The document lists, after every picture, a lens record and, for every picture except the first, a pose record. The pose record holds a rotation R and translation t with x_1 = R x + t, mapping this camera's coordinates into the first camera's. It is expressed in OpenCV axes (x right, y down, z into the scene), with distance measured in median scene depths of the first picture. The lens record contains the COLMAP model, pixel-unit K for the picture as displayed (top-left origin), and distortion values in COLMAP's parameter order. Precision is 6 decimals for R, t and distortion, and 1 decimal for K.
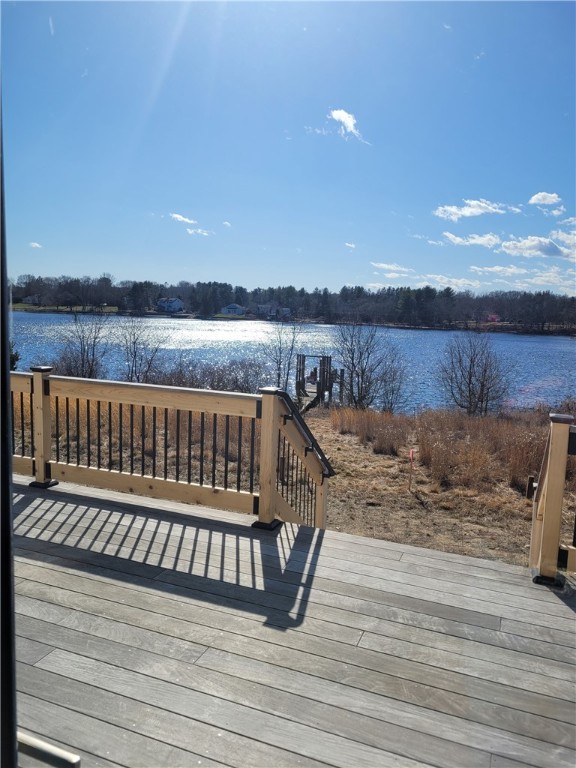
lens RADIAL K [[579.0, 0, 291.9], [0, 579.0, 394.4], [0, 0, 1]] dist [0.057910, -0.047038]
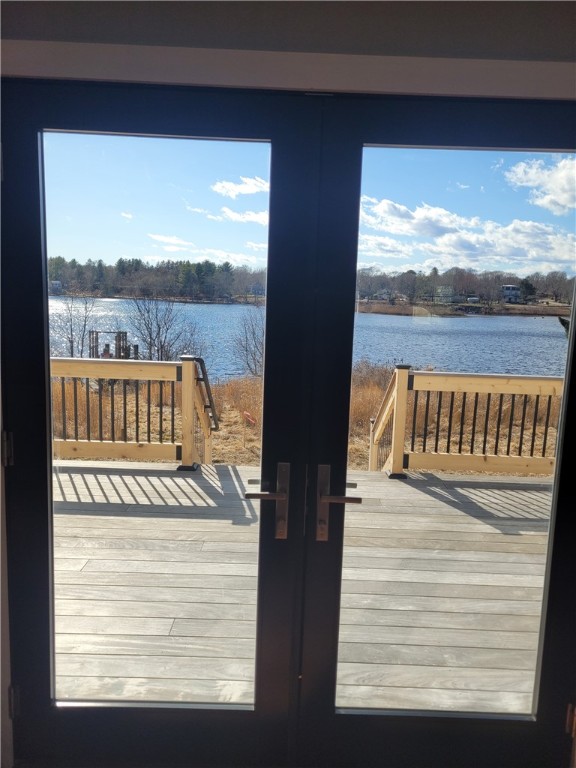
lens RADIAL K [[579.0, 0, 291.9], [0, 579.0, 394.4], [0, 0, 1]] dist [0.057910, -0.047038]
pose [[0.932425, -0.066779, 0.355140, -0.090381], [0.051244, 0.997280, 0.052984, 0.005542], [-0.357713, -0.031205, 0.933310, -0.075207]]
